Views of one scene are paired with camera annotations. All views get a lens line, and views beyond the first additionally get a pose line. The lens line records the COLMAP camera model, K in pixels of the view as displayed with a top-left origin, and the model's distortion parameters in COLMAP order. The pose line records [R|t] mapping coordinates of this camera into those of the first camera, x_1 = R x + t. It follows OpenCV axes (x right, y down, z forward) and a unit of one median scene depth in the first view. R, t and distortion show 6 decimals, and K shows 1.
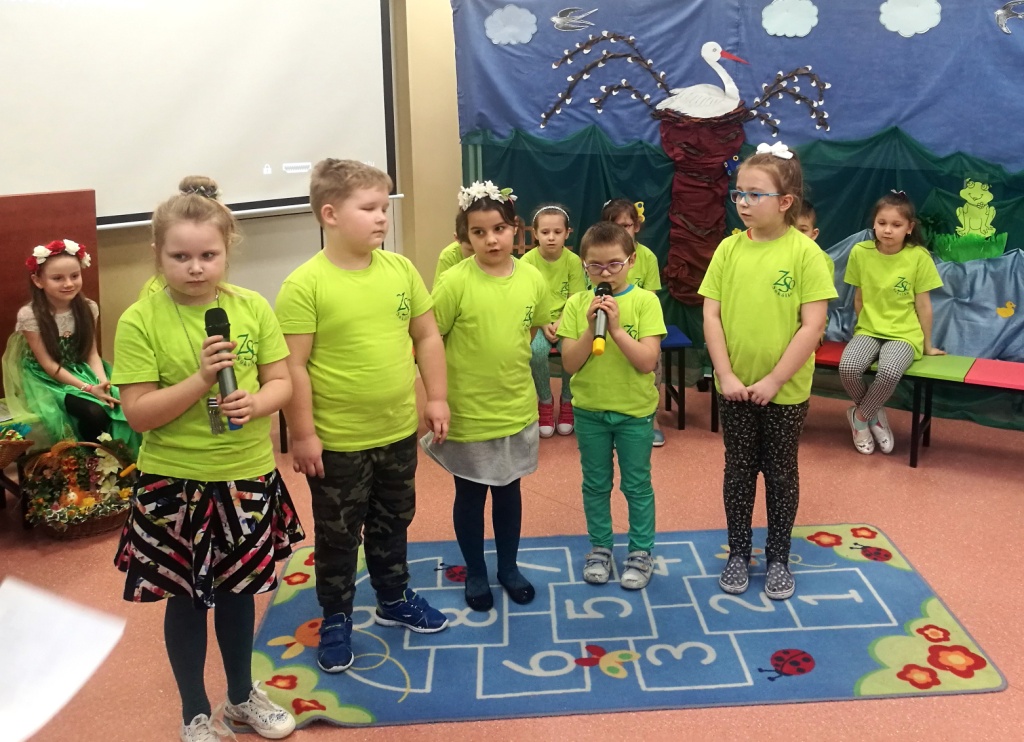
lens RADIAL K [[1012.6, 0, 590.2], [0, 1012.6, 268.3], [0, 0, 1]] dist [0.095576, -0.315009]
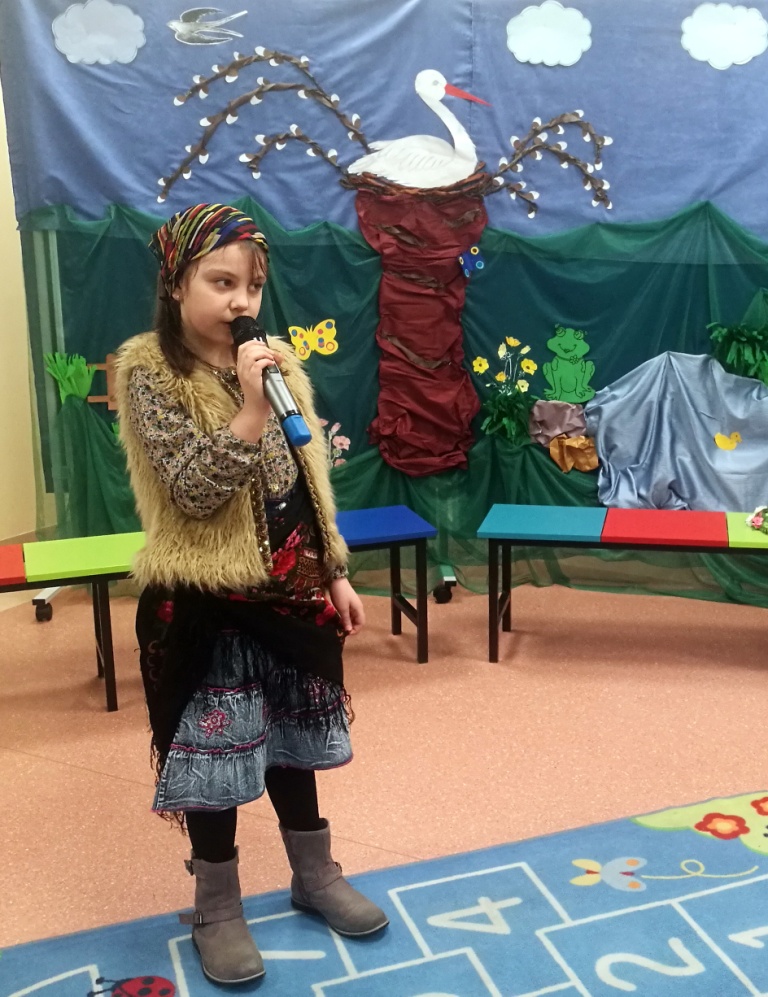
lens RADIAL K [[1267.7, 0, 577.8], [0, 1267.7, 474.9], [0, 0, 1]] dist [0.098060, -0.405044]
pose [[0.945384, -0.058585, 0.320652, -0.067508], [0.046399, 0.997885, 0.045518, 0.003144], [-0.322640, -0.028154, 0.946103, 0.187780]]
